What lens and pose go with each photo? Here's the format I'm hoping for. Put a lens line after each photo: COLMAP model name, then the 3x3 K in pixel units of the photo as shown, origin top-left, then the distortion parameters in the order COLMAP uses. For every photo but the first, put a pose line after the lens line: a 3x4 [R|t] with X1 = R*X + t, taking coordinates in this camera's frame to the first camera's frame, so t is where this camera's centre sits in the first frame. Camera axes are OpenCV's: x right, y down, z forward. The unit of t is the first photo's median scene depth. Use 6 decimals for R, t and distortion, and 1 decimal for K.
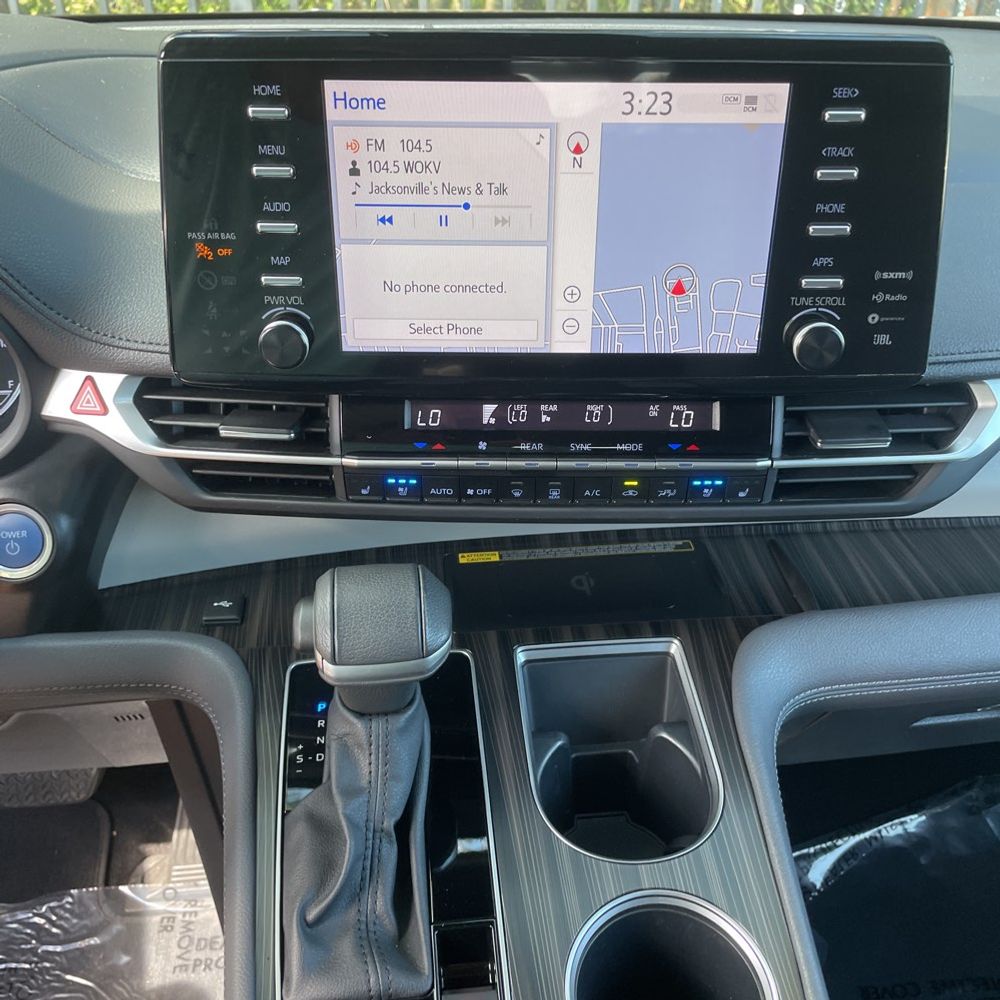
lens RADIAL K [[1013.0, 0, 517.4], [0, 1013.0, 505.1], [0, 0, 1]] dist [0.033306, 0.000000]
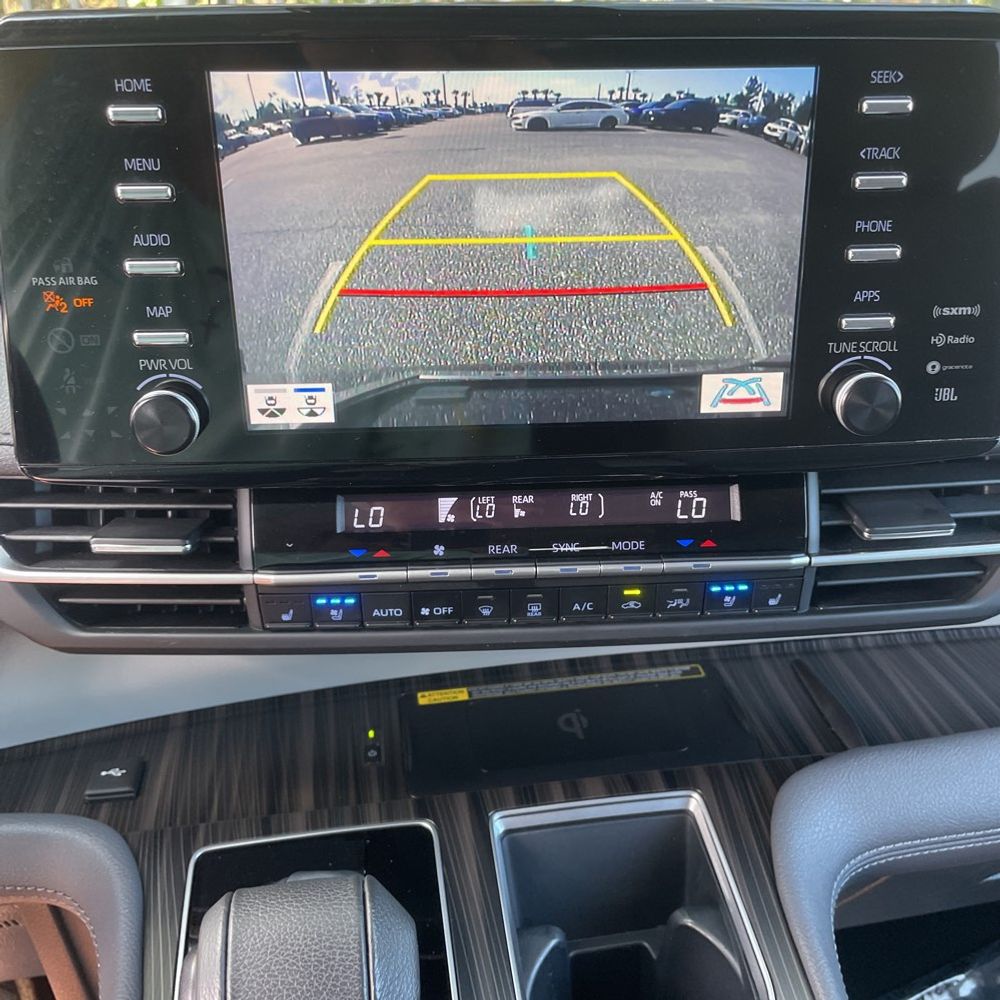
lens RADIAL K [[1013.0, 0, 528.5], [0, 1013.0, 507.0], [0, 0, 1]] dist [0.033306, 0.000000]
pose [[0.998642, -0.034909, 0.038670, 0.005639], [0.039482, 0.991418, -0.124629, 0.007660], [-0.033988, 0.125986, 0.991450, 0.245163]]
